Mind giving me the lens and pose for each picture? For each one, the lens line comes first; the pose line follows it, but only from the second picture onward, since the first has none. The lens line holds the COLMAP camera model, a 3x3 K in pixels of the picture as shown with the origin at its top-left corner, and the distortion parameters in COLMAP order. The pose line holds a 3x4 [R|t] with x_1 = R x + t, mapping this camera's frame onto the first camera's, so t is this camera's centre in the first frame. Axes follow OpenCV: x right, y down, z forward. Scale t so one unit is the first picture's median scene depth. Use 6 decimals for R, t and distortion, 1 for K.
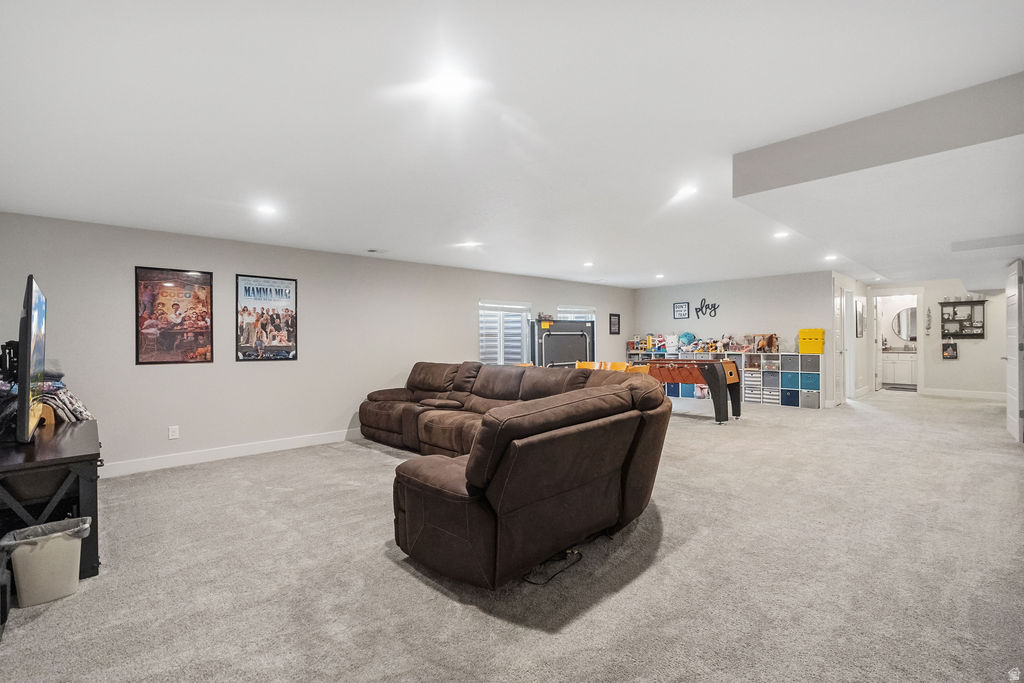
lens RADIAL K [[464.3, 0, 513.3], [0, 464.3, 335.7], [0, 0, 1]] dist [-0.005484, 0.000009]
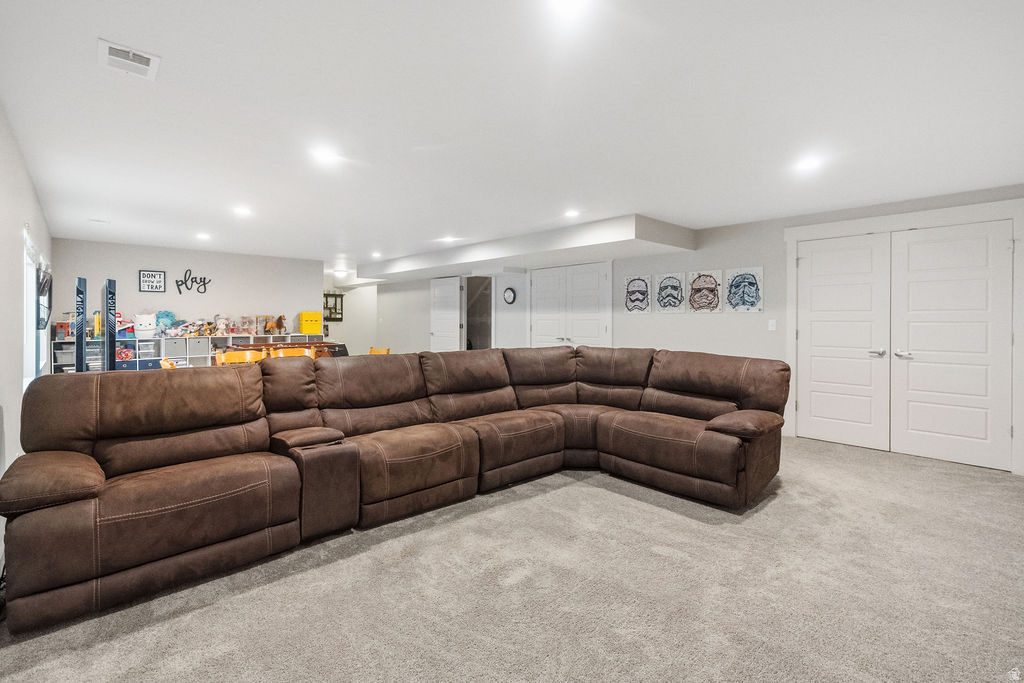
lens RADIAL K [[464.3, 0, 513.7], [0, 464.3, 333.9], [0, 0, 1]] dist [-0.005484, 0.000009]
pose [[0.051110, -0.020556, 0.998481, -0.366491], [-0.013578, 0.999681, 0.021276, 0.006821], [-0.998601, -0.014645, 0.050814, 0.397048]]
